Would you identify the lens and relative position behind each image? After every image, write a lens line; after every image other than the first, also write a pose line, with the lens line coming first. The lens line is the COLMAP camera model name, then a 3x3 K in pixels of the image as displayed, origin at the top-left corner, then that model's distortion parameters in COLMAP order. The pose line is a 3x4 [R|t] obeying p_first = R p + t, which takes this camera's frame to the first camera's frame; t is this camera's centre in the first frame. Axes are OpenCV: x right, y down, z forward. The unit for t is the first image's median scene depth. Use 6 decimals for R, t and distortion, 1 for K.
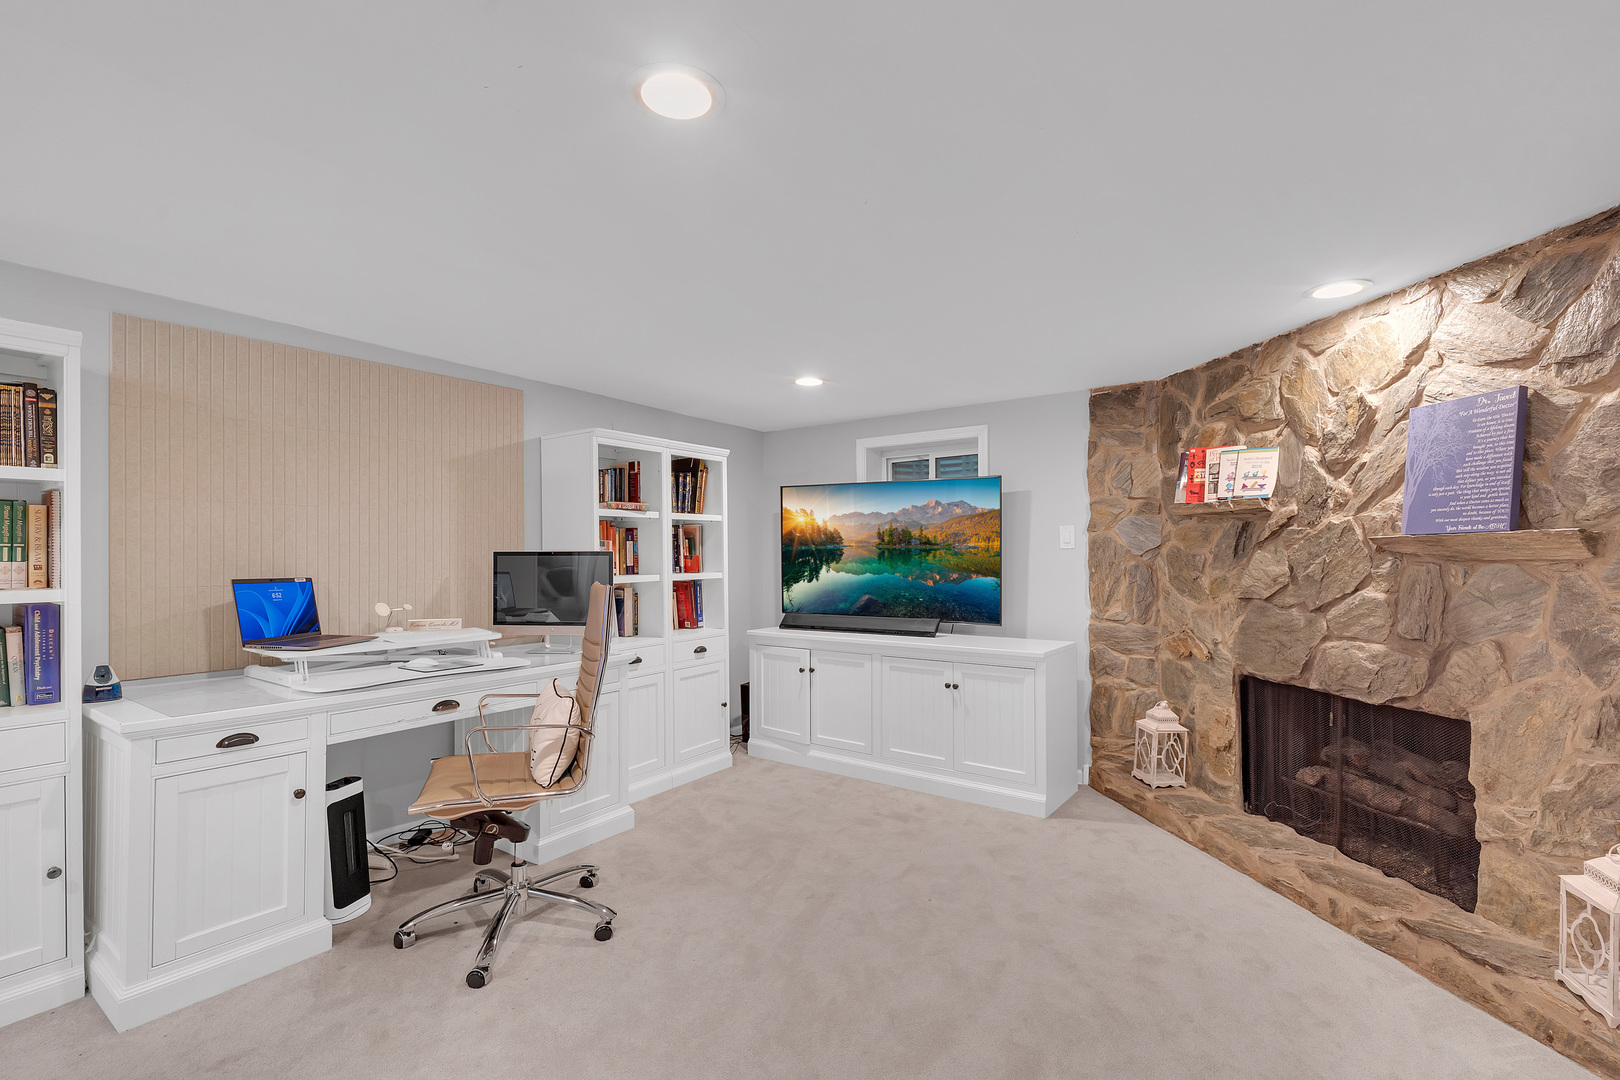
lens RADIAL K [[728.6, 0, 783.3], [0, 728.6, 562.0], [0, 0, 1]] dist [0.005347, 0.001803]
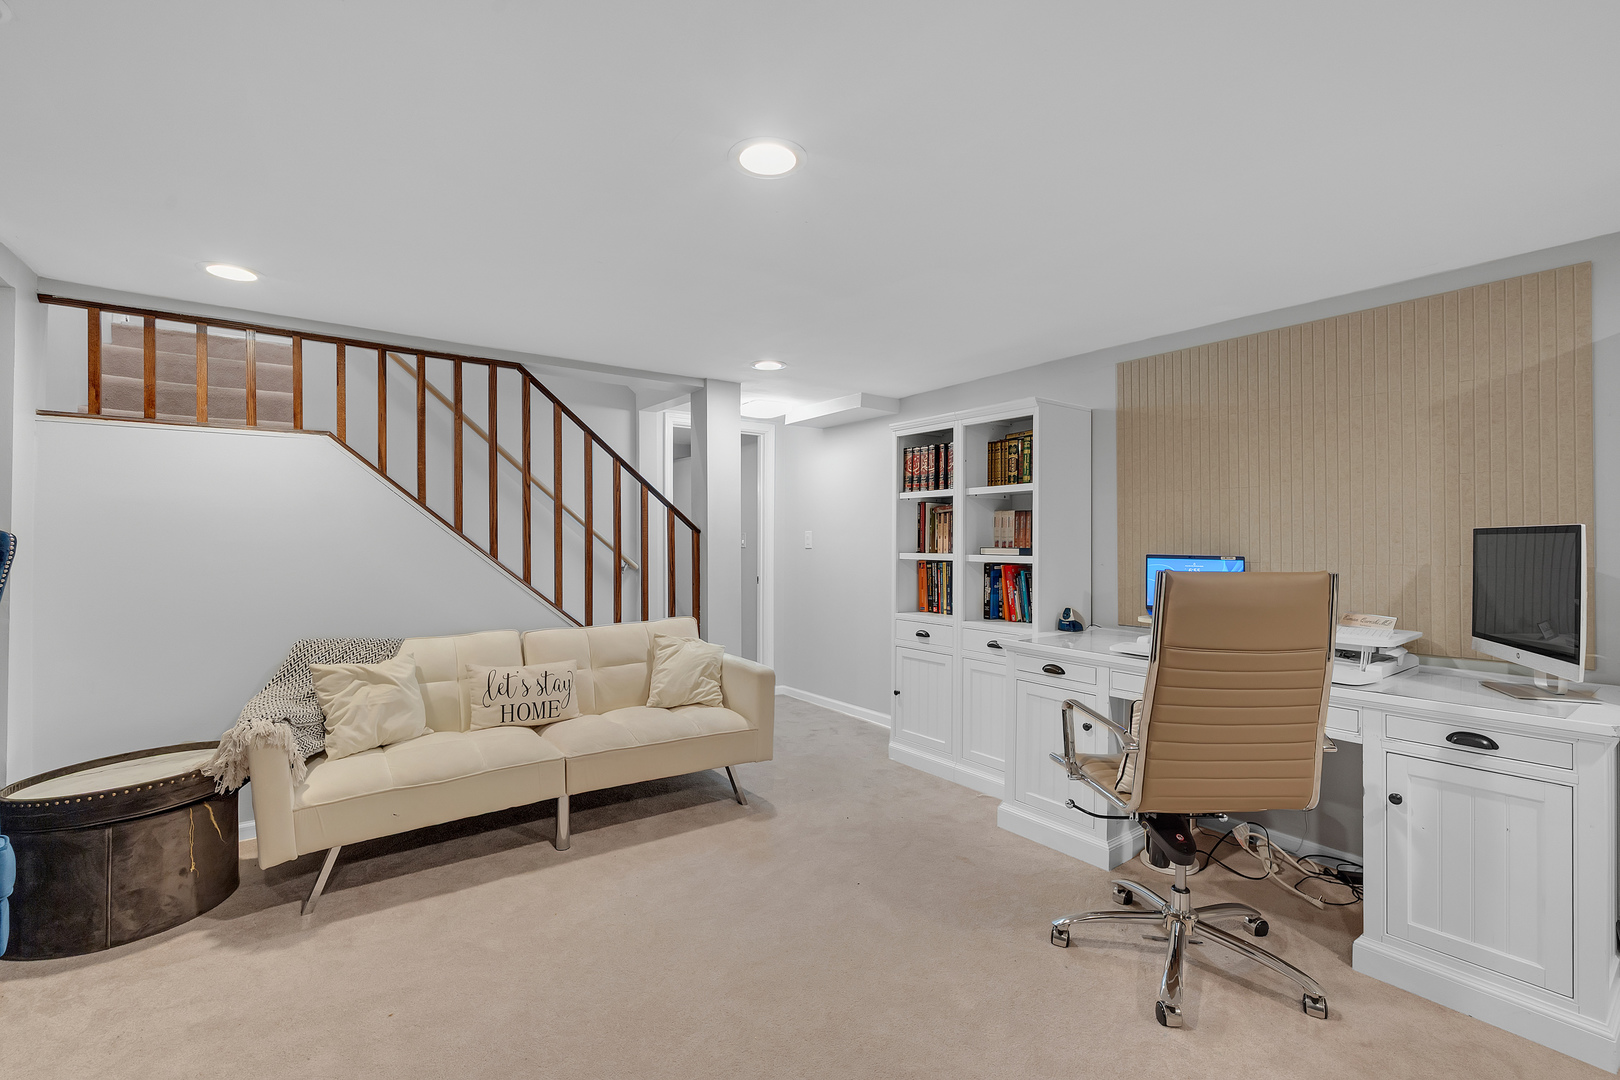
lens RADIAL K [[728.6, 0, 803.2], [0, 728.6, 541.5], [0, 0, 1]] dist [0.005347, 0.001803]
pose [[-0.287558, 0.005943, -0.957745, 1.123370], [-0.006659, 0.999944, 0.008204, -0.009525], [0.957740, 0.008737, -0.287502, 1.500245]]
